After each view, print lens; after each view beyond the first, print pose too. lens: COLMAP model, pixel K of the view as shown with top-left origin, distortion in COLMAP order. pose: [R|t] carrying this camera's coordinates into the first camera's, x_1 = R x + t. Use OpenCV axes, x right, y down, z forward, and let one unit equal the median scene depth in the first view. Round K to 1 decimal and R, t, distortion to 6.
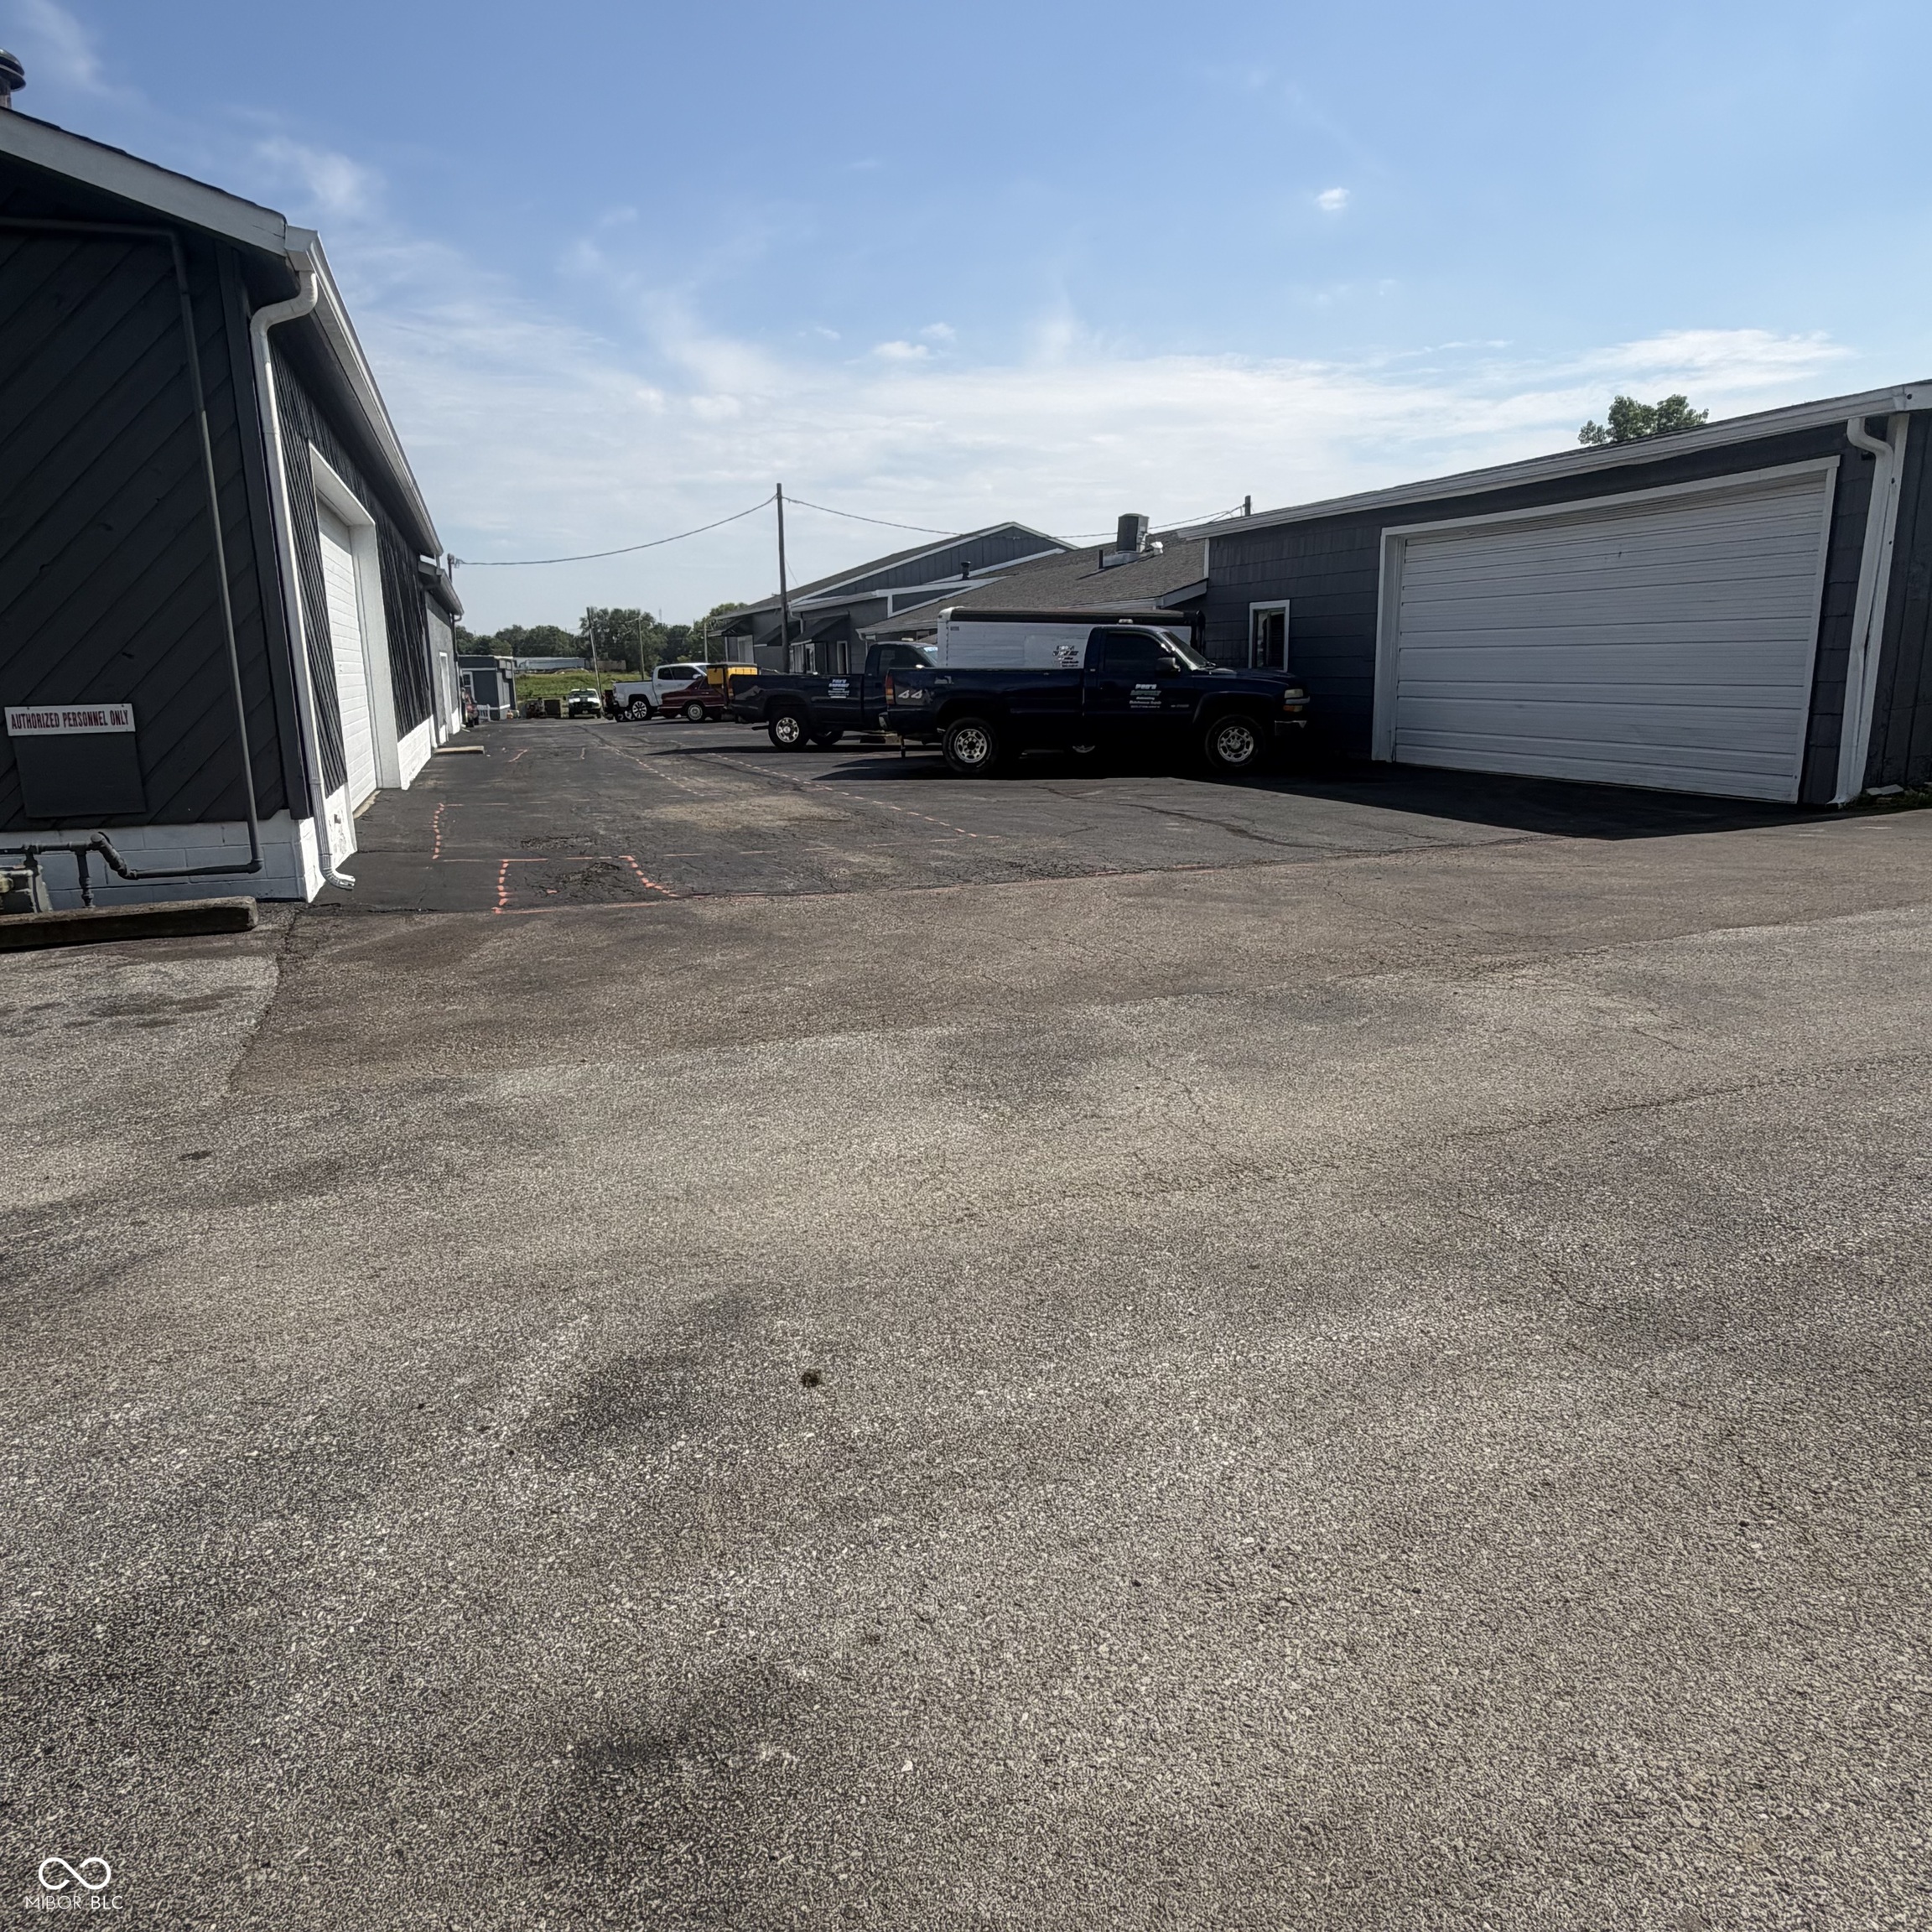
lens RADIAL K [[1344.8, 0, 952.4], [0, 1344.8, 958.7], [0, 0, 1]] dist [-0.002762, 0.000595]
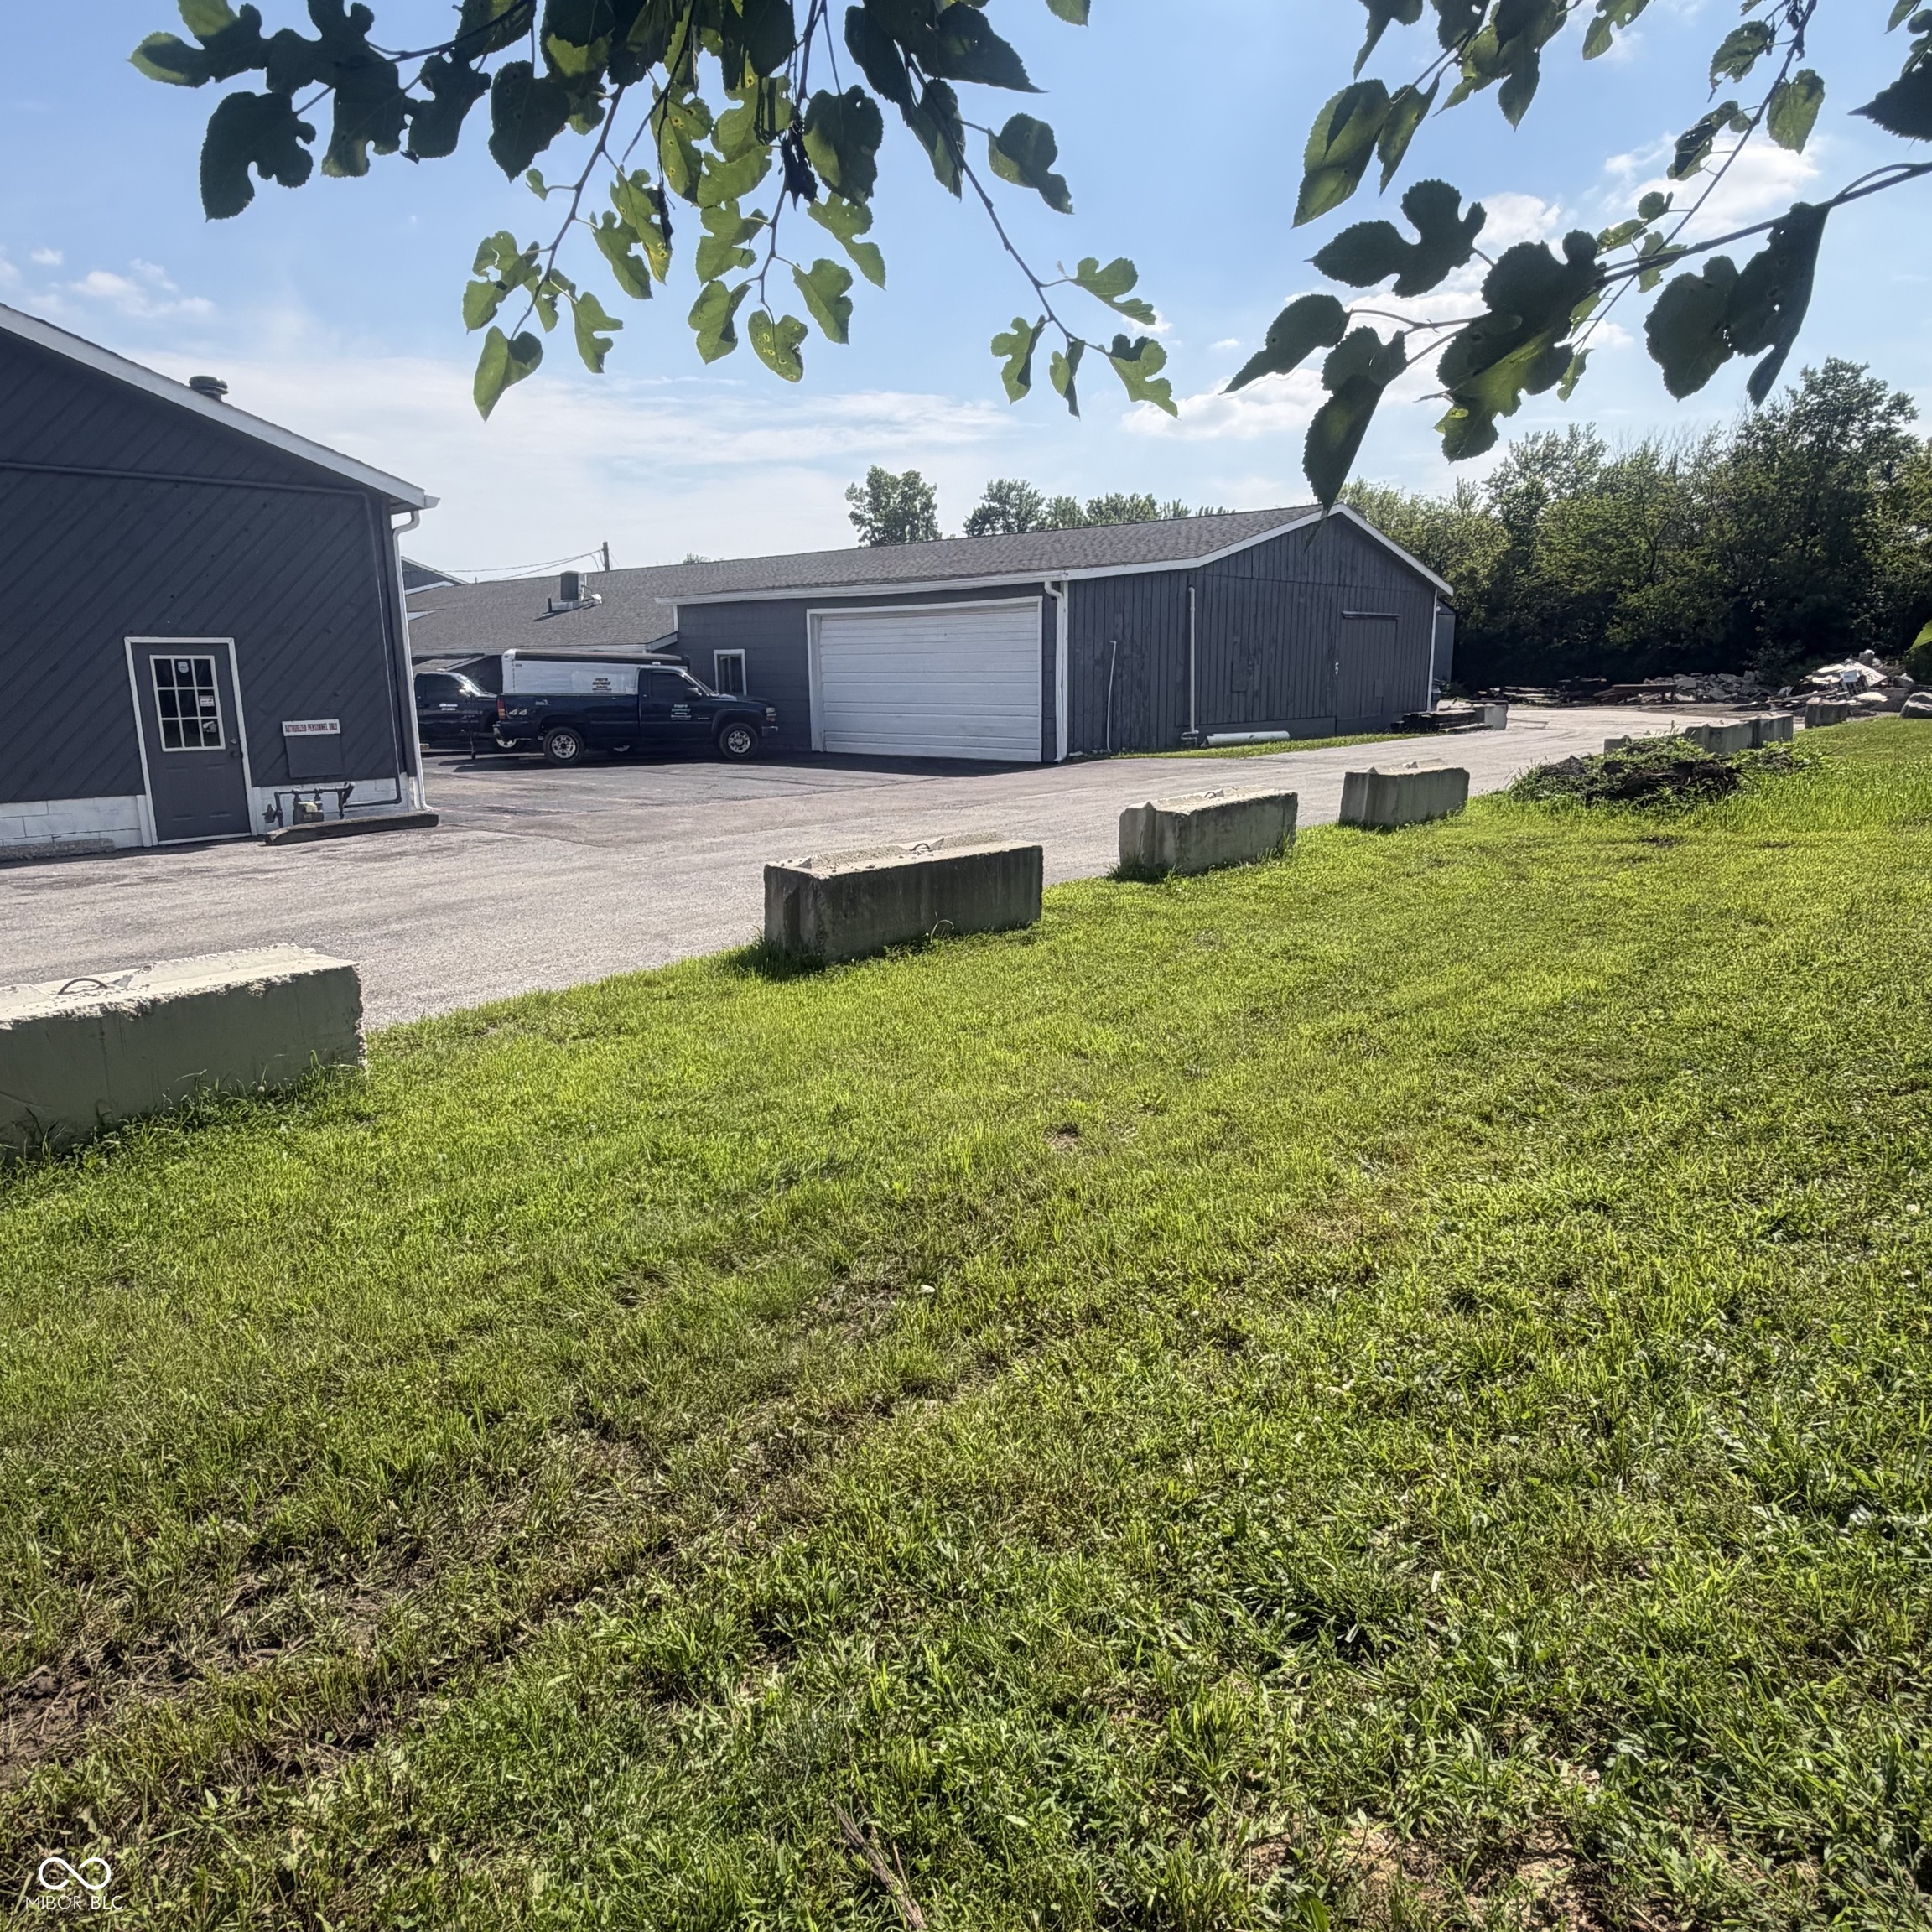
lens RADIAL K [[1352.5, 0, 953.8], [0, 1352.5, 960.7], [0, 0, 1]] dist [-0.001133, -0.002023]
pose [[0.872791, -0.095006, 0.478759, -0.281519], [0.100258, 0.994854, 0.014647, 0.079518], [-0.477687, 0.035216, 0.877824, -0.411284]]
